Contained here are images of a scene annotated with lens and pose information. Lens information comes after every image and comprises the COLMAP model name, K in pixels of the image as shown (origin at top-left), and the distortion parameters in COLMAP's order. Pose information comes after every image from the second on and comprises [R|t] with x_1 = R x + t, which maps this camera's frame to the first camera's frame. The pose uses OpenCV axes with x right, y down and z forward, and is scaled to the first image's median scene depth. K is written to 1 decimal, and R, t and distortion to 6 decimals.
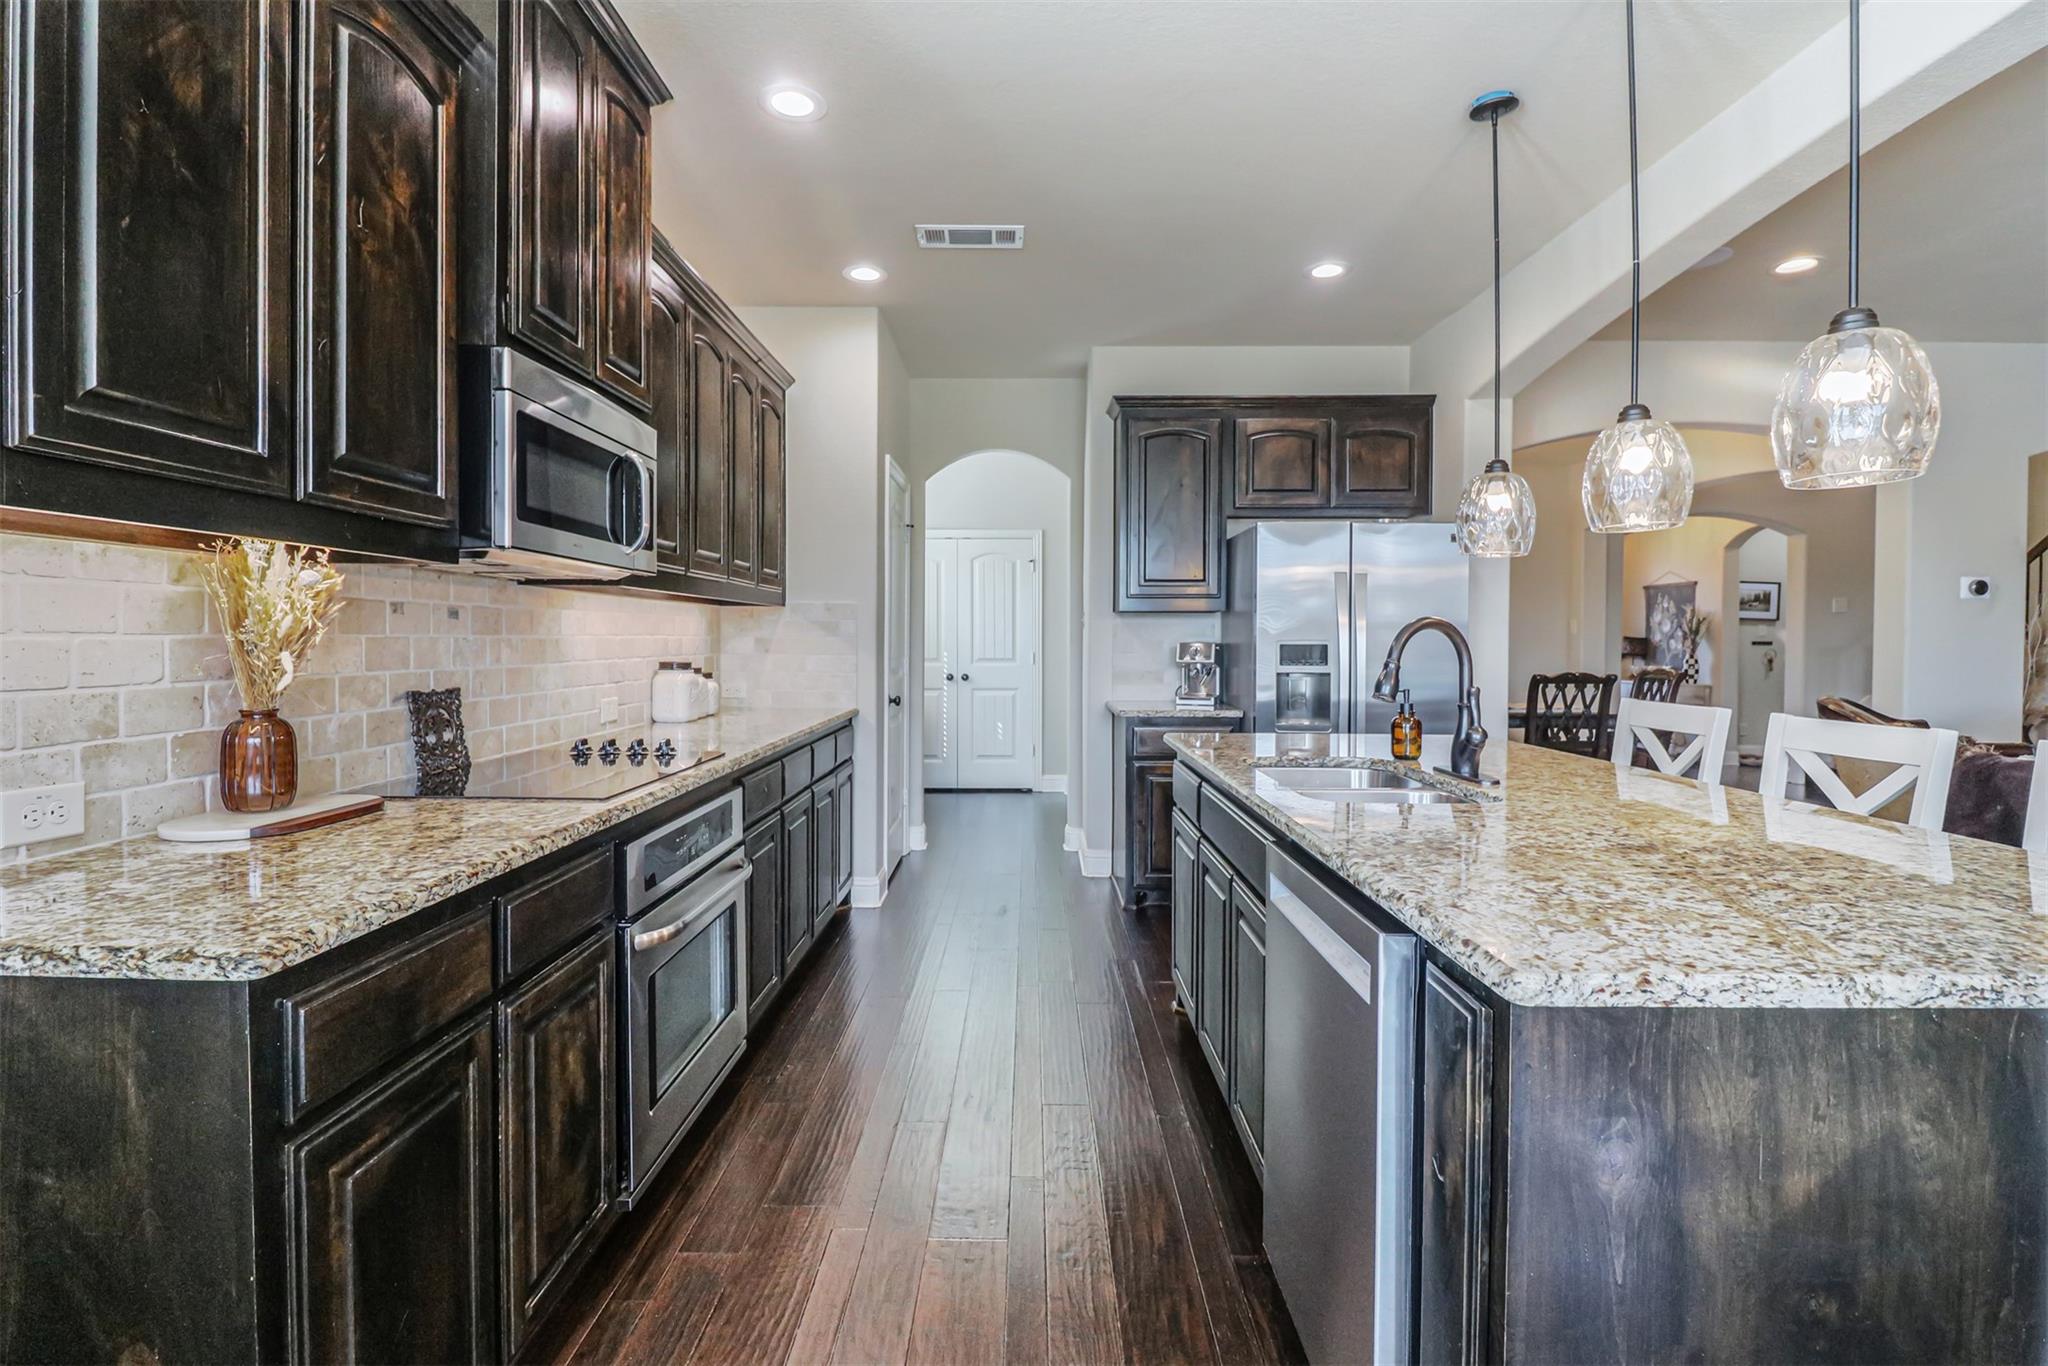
lens RADIAL K [[970.7, 0, 1021.0], [0, 970.7, 642.8], [0, 0, 1]] dist [-0.014409, -0.000048]
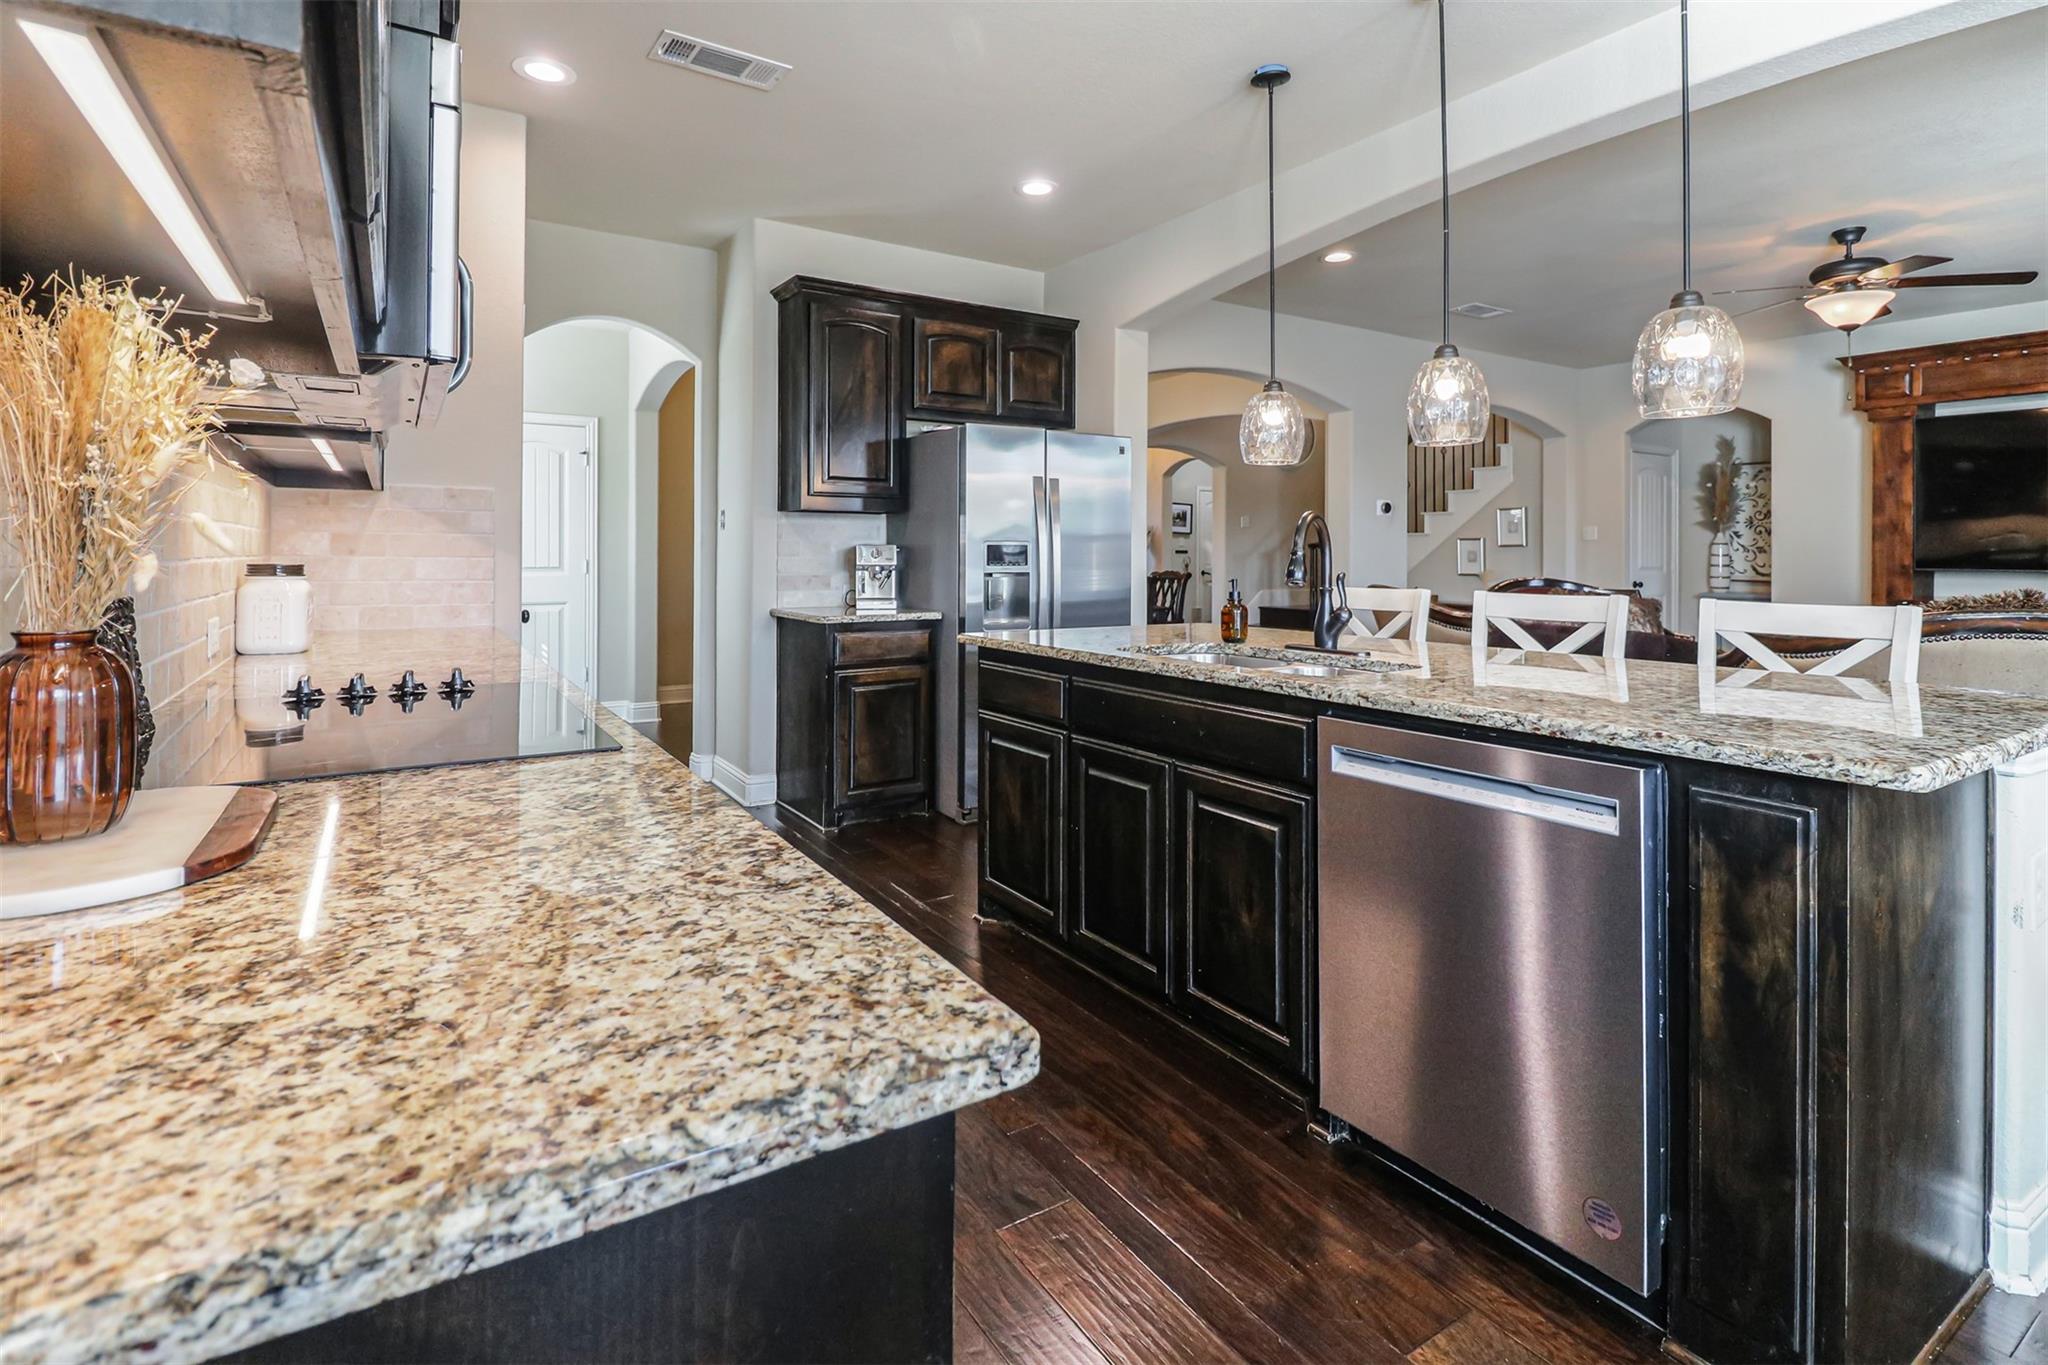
lens RADIAL K [[974.6, 0, 1022.5], [0, 974.6, 542.2], [0, 0, 1]] dist [0.000771, 0.000139]
pose [[0.832886, 0.006326, 0.553408, -0.259873], [0.001794, 0.999899, -0.014130, 0.012958], [-0.553442, 0.012761, 0.832790, 0.125527]]
